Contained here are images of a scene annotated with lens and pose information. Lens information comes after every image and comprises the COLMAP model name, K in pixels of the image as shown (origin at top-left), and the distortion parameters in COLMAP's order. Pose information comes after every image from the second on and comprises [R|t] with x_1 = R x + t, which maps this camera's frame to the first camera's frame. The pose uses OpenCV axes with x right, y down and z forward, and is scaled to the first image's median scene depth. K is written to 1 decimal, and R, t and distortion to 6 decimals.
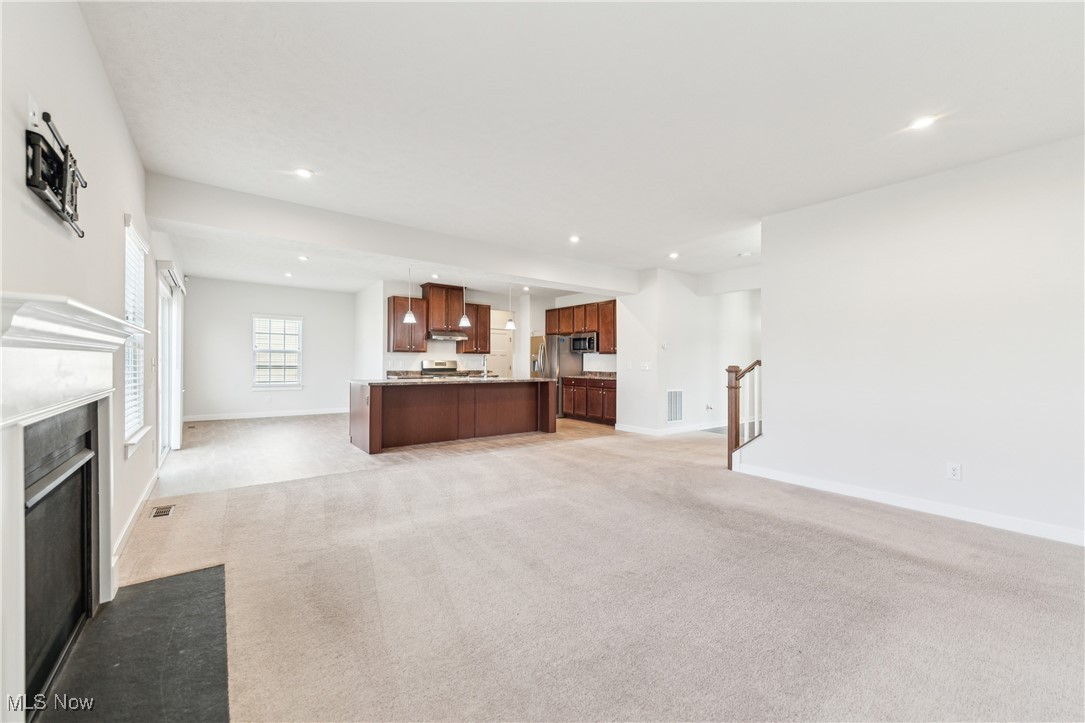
lens RADIAL K [[438.3, 0, 544.5], [0, 438.3, 360.2], [0, 0, 1]] dist [-0.000719, -0.000694]
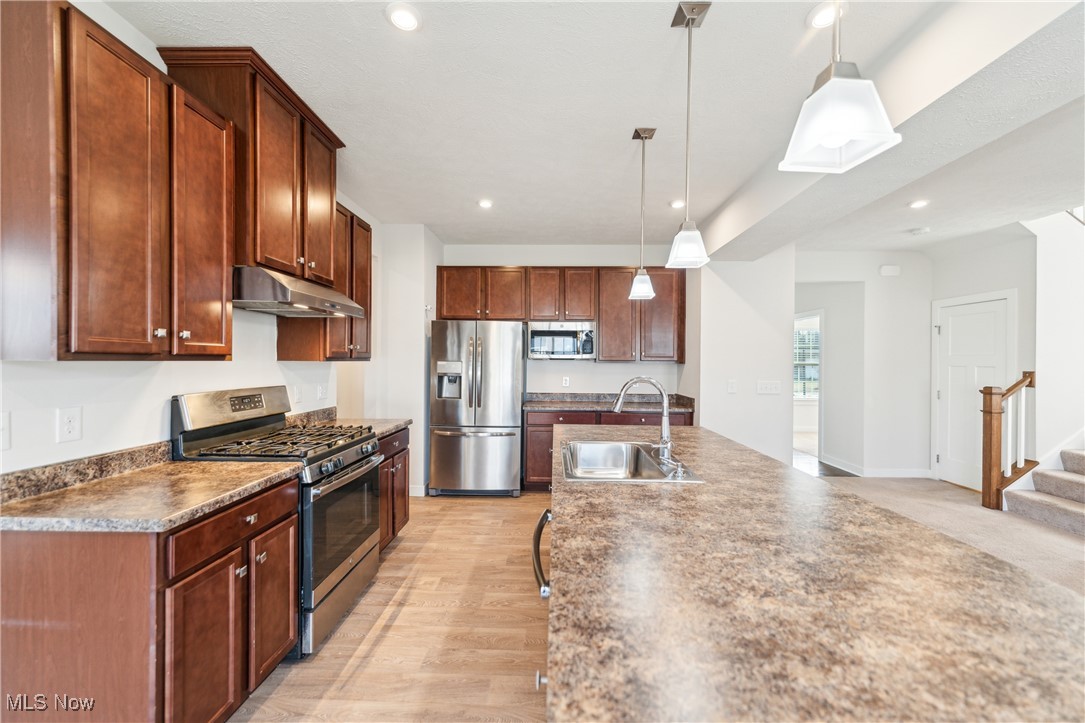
lens RADIAL K [[438.3, 0, 547.9], [0, 438.3, 361.7], [0, 0, 1]] dist [-0.000719, -0.000694]
pose [[0.602805, -0.005623, 0.797869, -0.337327], [-0.002244, 0.999959, 0.008743, -0.018049], [-0.797885, -0.007061, 0.602768, 0.707139]]
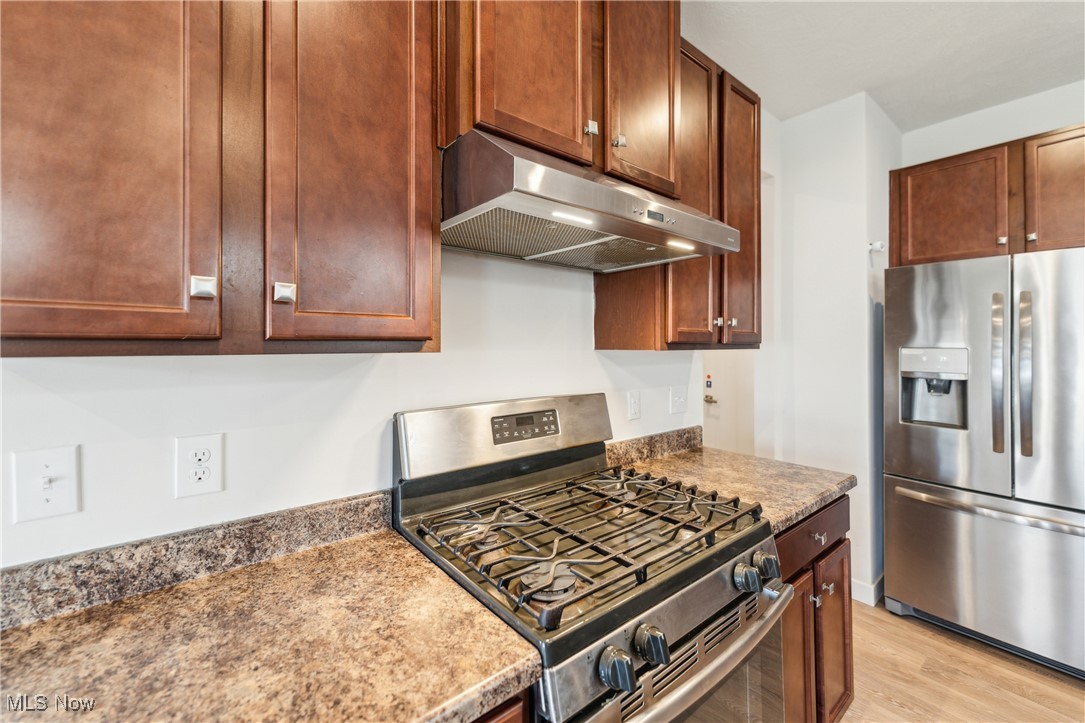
lens RADIAL K [[438.3, 0, 537.8], [0, 438.3, 340.7], [0, 0, 1]] dist [-0.000719, -0.000694]
pose [[0.998568, -0.009161, 0.052711, -0.241299], [0.009748, 0.999893, -0.010896, -0.017496], [-0.052605, 0.011394, 0.998550, 0.860709]]
